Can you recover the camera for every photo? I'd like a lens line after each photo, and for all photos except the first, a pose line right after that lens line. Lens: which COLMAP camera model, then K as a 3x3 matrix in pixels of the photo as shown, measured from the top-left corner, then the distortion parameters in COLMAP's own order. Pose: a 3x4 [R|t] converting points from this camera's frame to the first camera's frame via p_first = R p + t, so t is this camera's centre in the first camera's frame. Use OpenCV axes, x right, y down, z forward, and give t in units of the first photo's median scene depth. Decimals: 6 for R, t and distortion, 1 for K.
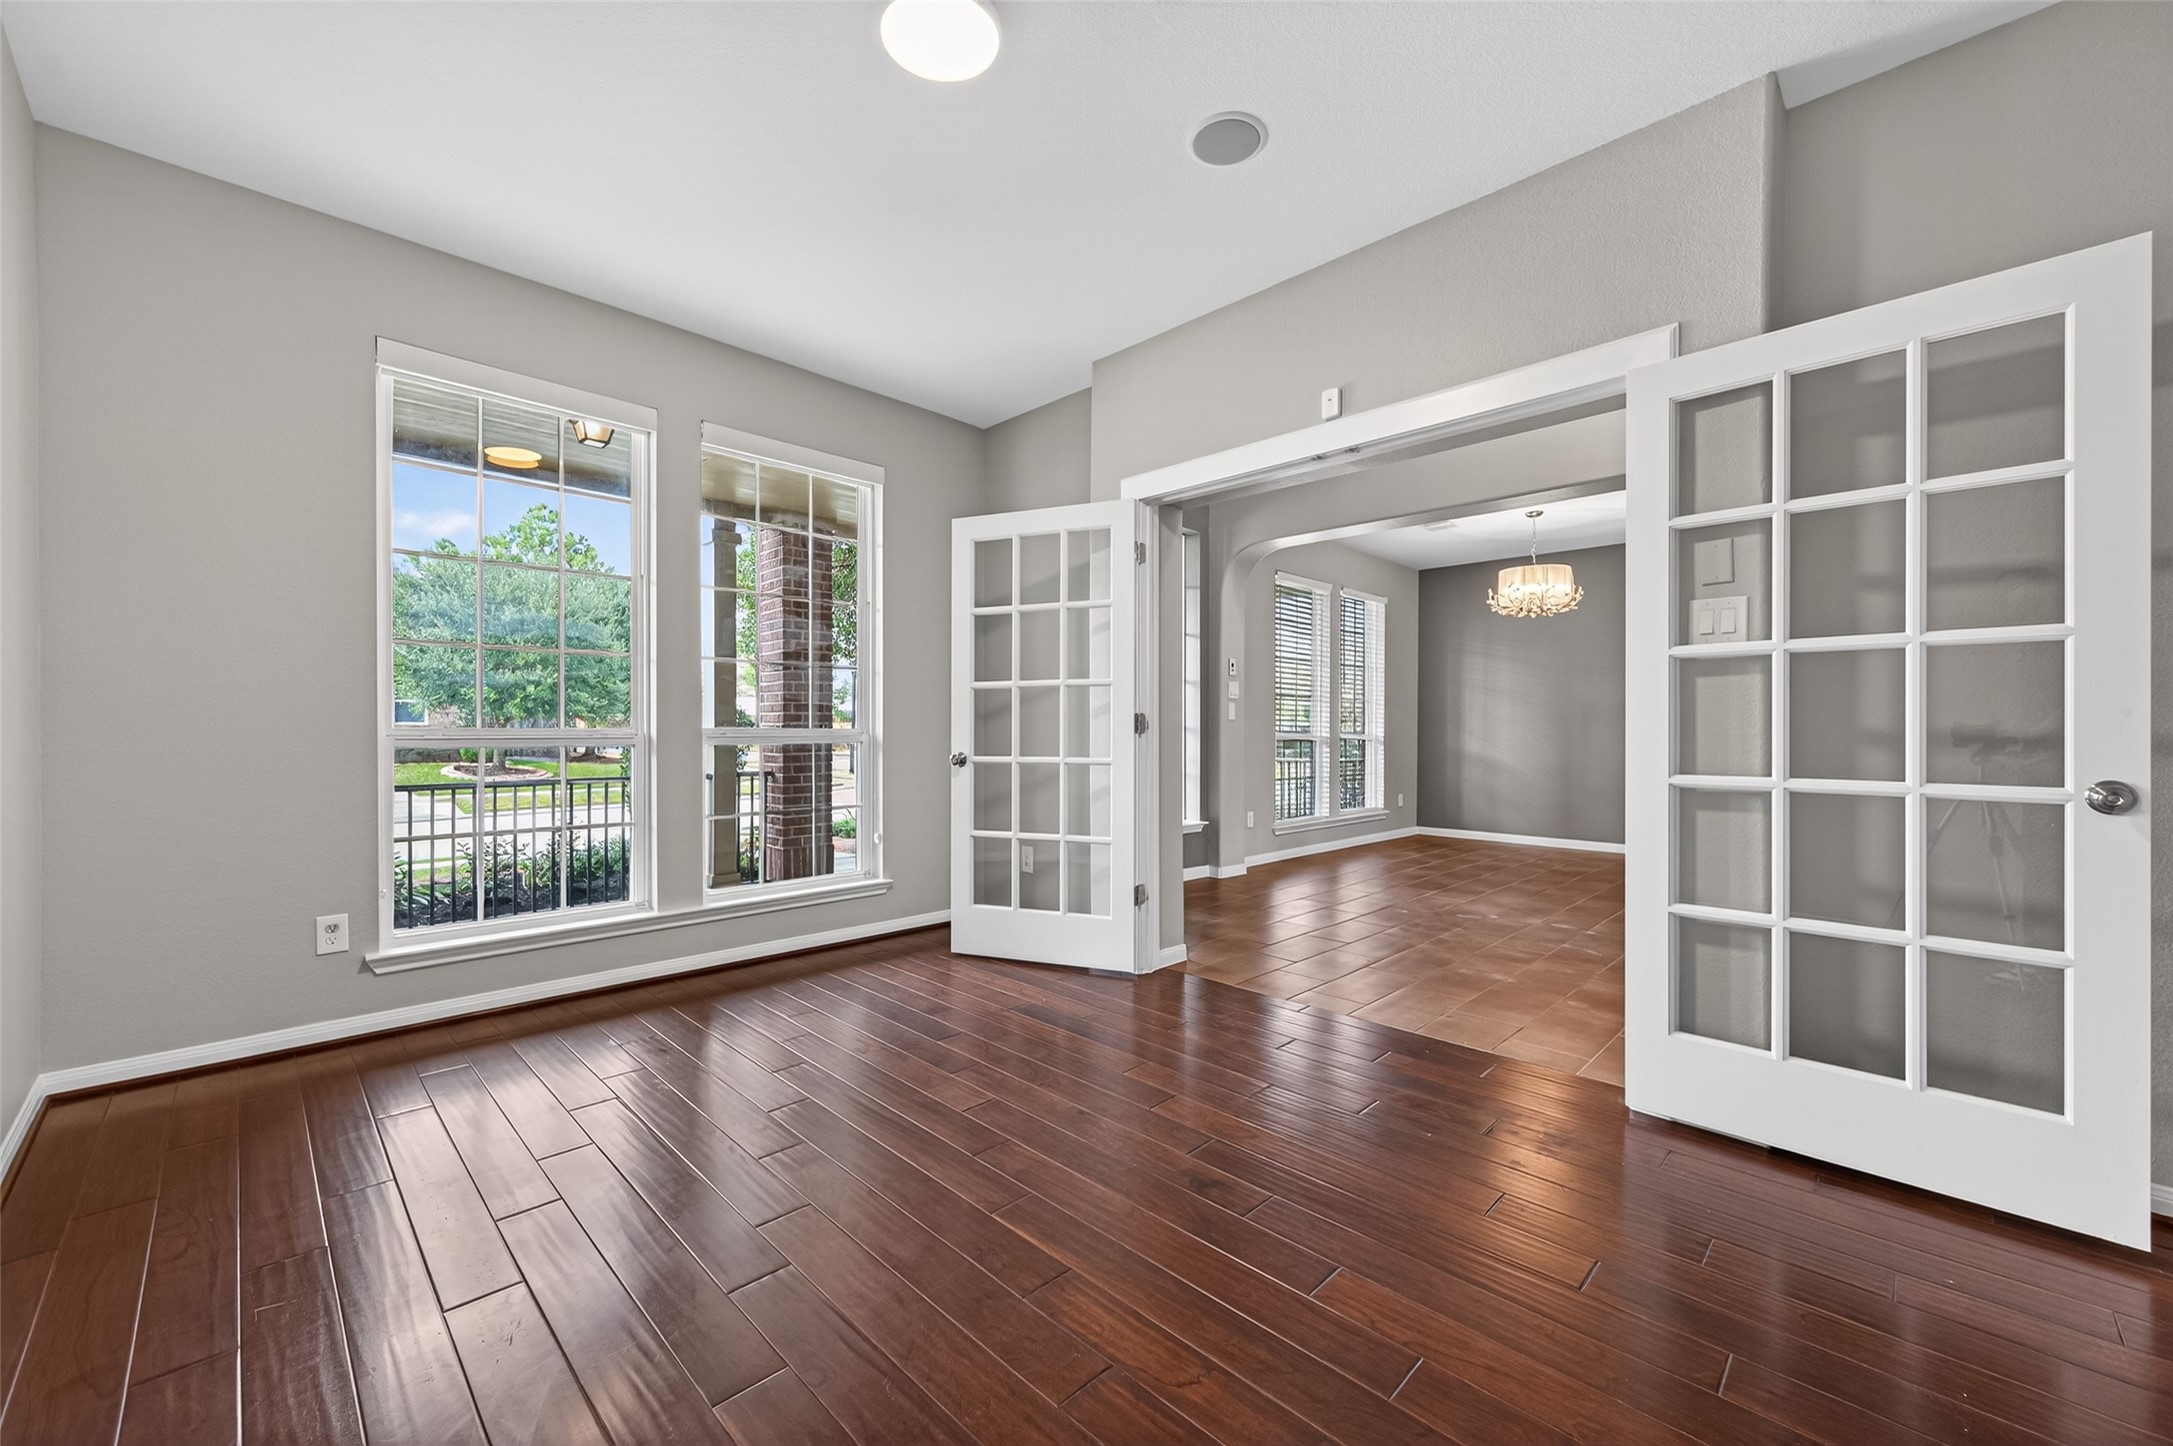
lens RADIAL K [[843.1, 0, 1087.3], [0, 843.1, 728.1], [0, 0, 1]] dist [0.000199, -0.000329]
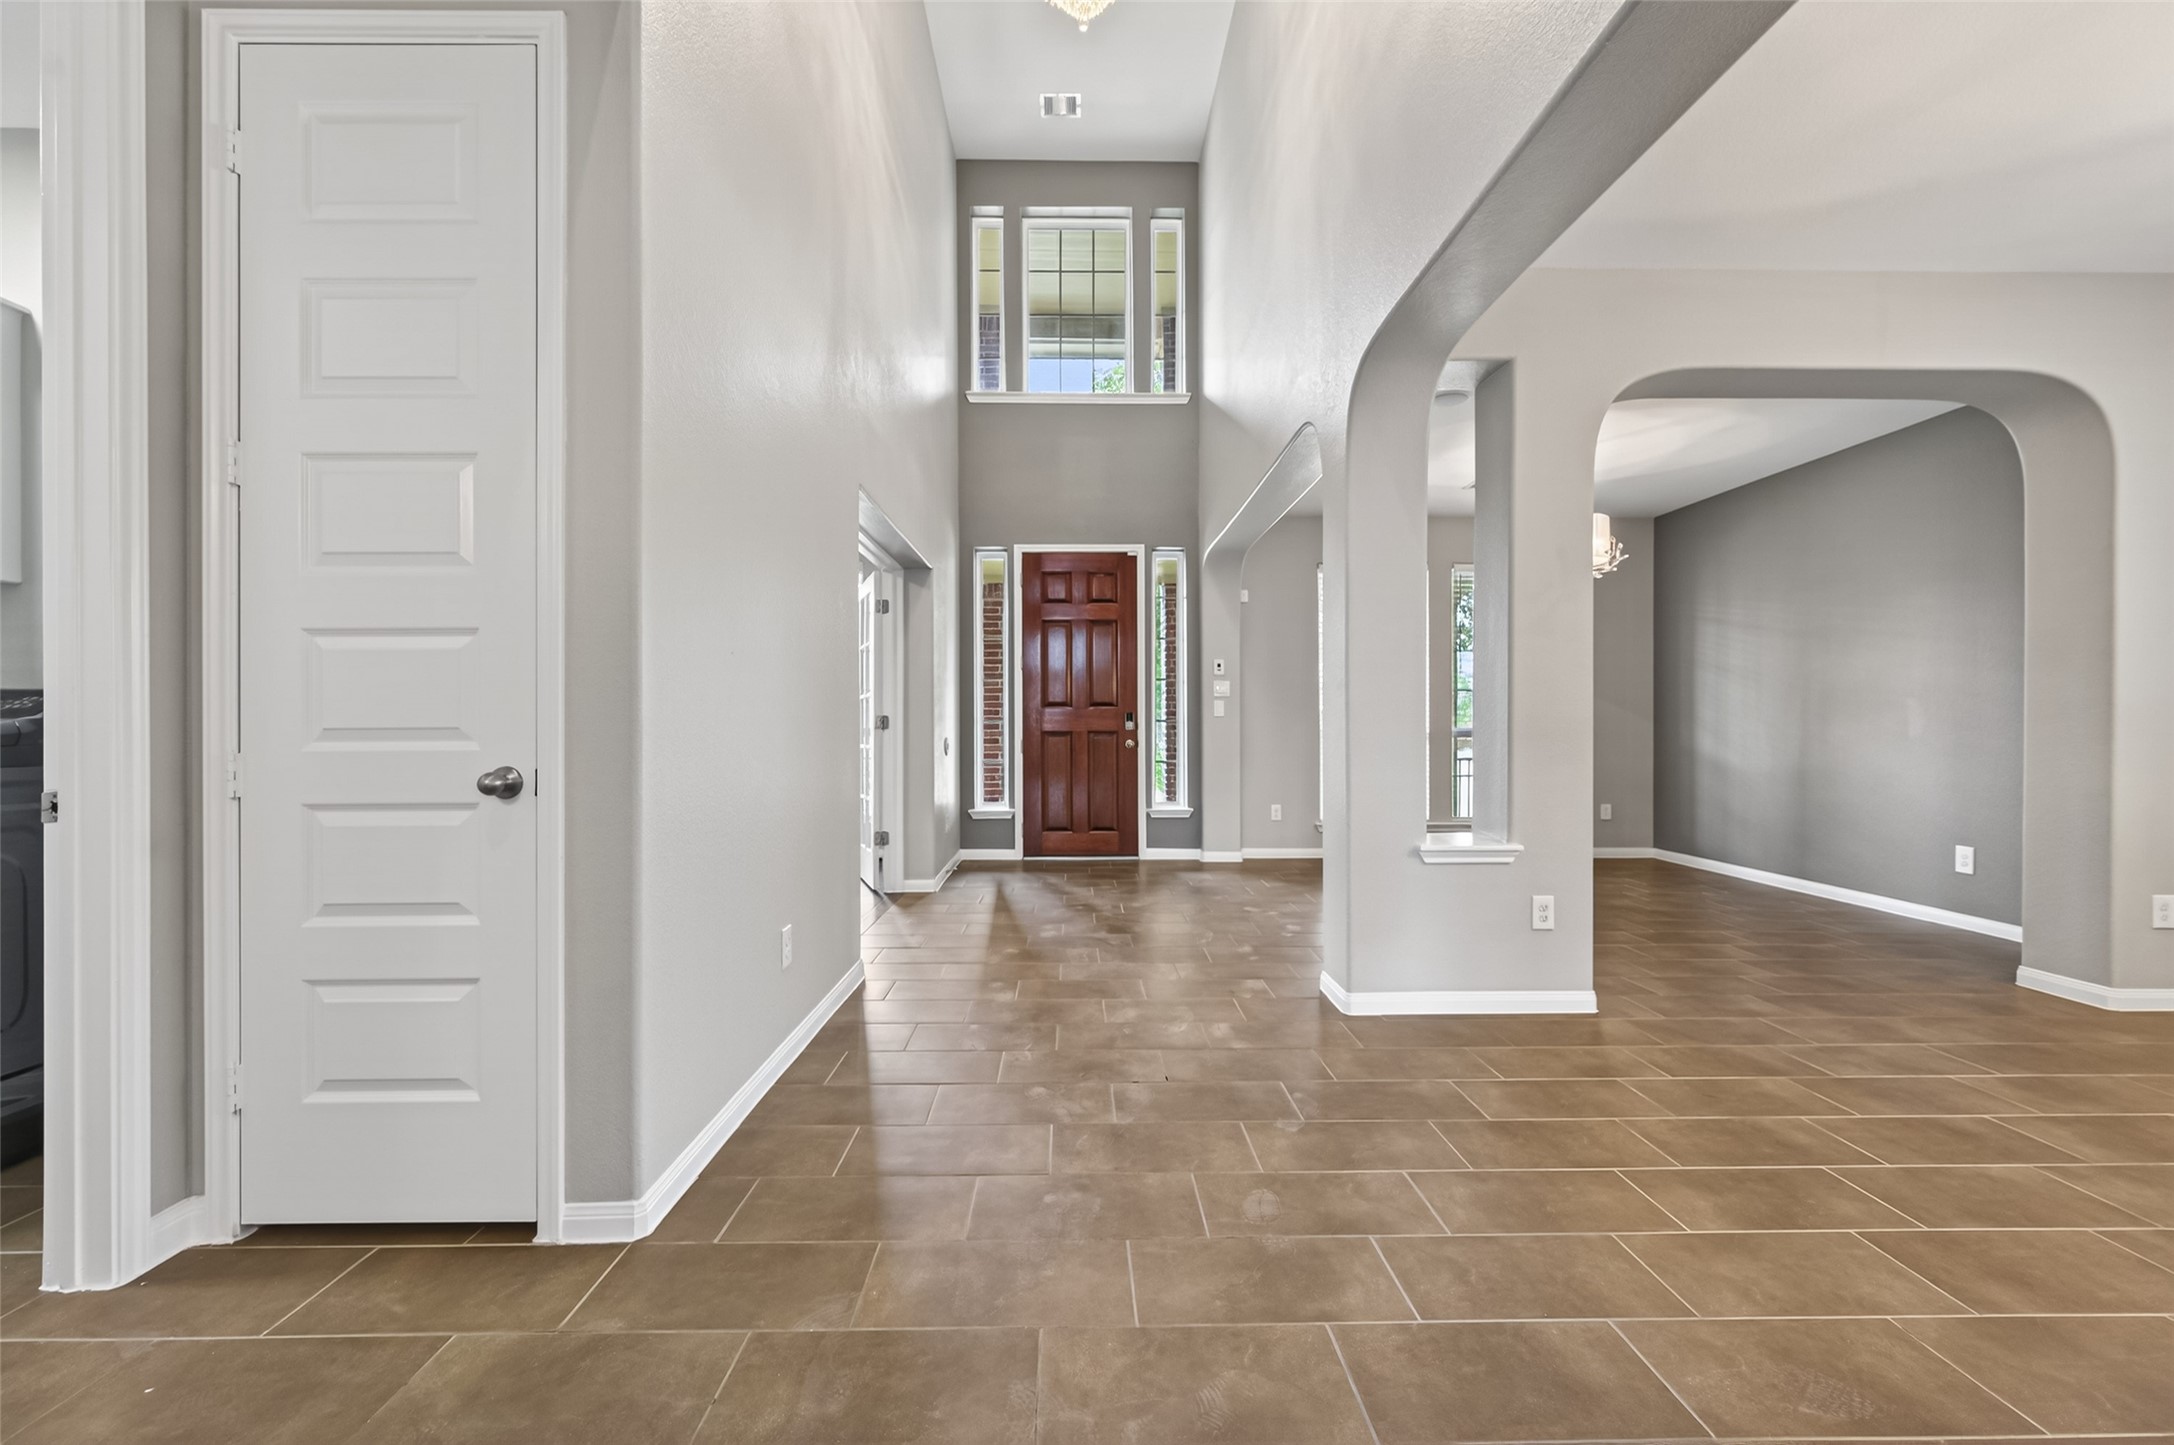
lens RADIAL K [[843.5, 0, 1083.0], [0, 843.5, 727.9], [0, 0, 1]] dist [0.000199, -0.000329]
pose [[0.706853, -0.003647, -0.707351, 0.611157], [0.006717, 0.999976, 0.001556, 0.001491], [0.707329, -0.005851, 0.706861, 0.090032]]
